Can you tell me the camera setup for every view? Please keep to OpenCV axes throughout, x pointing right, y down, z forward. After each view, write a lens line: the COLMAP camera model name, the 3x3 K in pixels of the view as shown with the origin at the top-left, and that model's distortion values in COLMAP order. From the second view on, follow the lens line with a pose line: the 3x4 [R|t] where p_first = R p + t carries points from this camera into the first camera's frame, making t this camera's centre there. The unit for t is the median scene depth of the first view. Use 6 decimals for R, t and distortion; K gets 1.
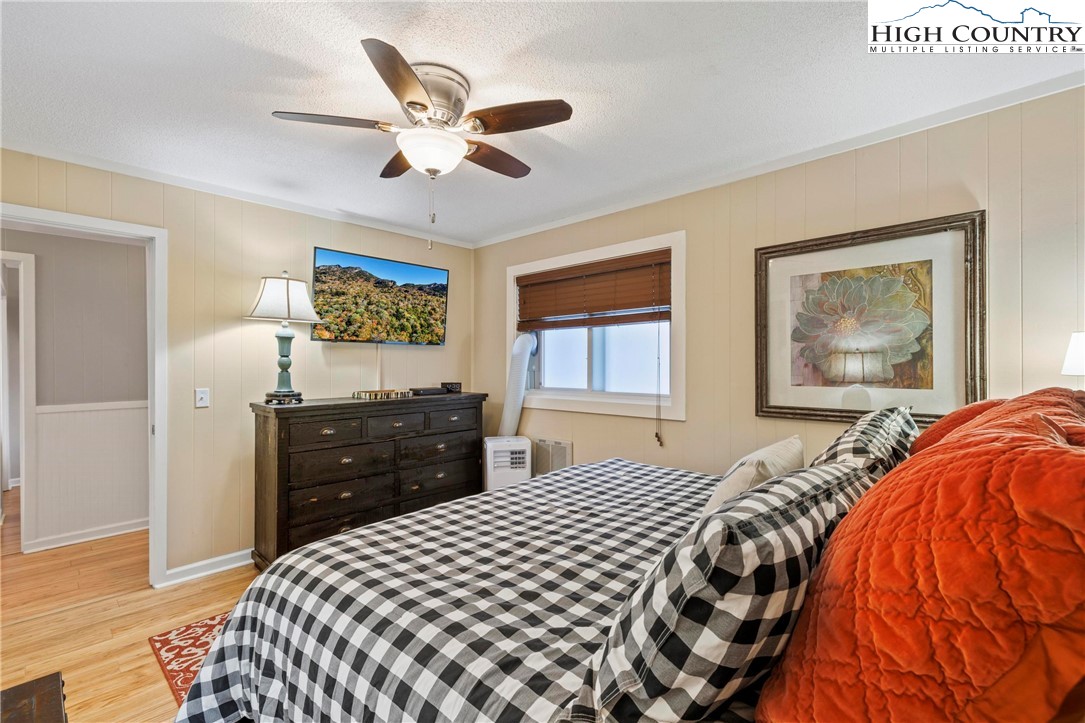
lens RADIAL K [[473.8, 0, 549.5], [0, 473.8, 360.7], [0, 0, 1]] dist [0.001234, 0.000174]
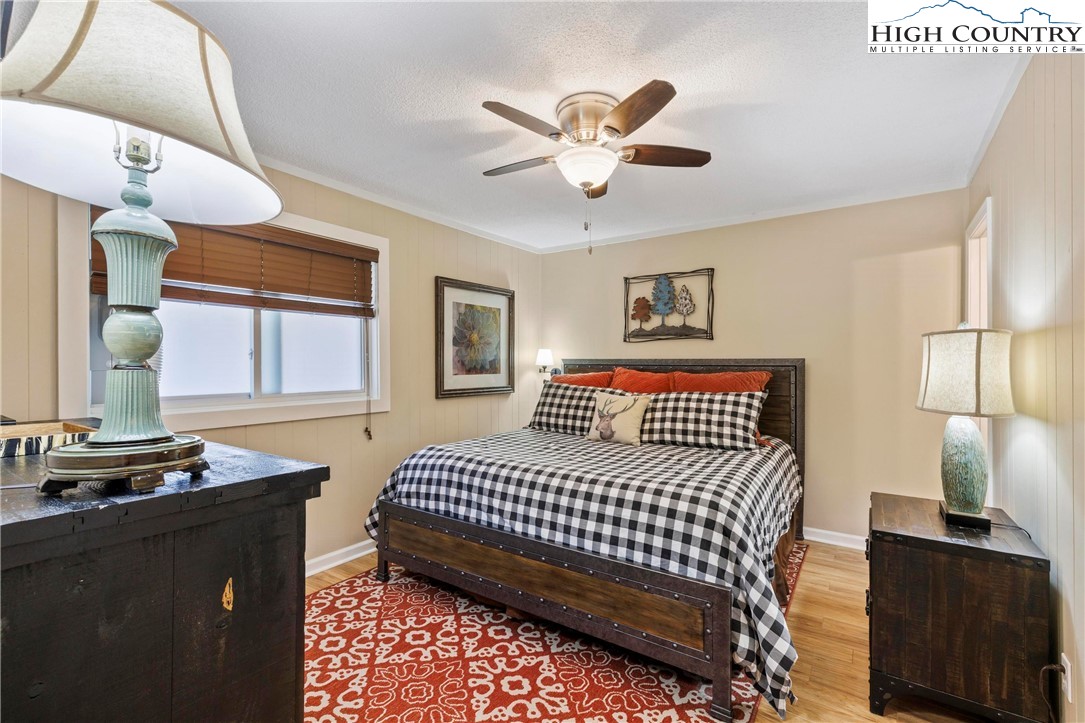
lens RADIAL K [[477.6, 0, 542.5], [0, 477.6, 361.5], [0, 0, 1]] dist [0.011021, -0.000719]
pose [[-0.162311, 0.002725, 0.986736, -0.874993], [-0.011102, 0.999928, -0.004588, 0.011770], [-0.986677, -0.011699, -0.162269, 0.828928]]
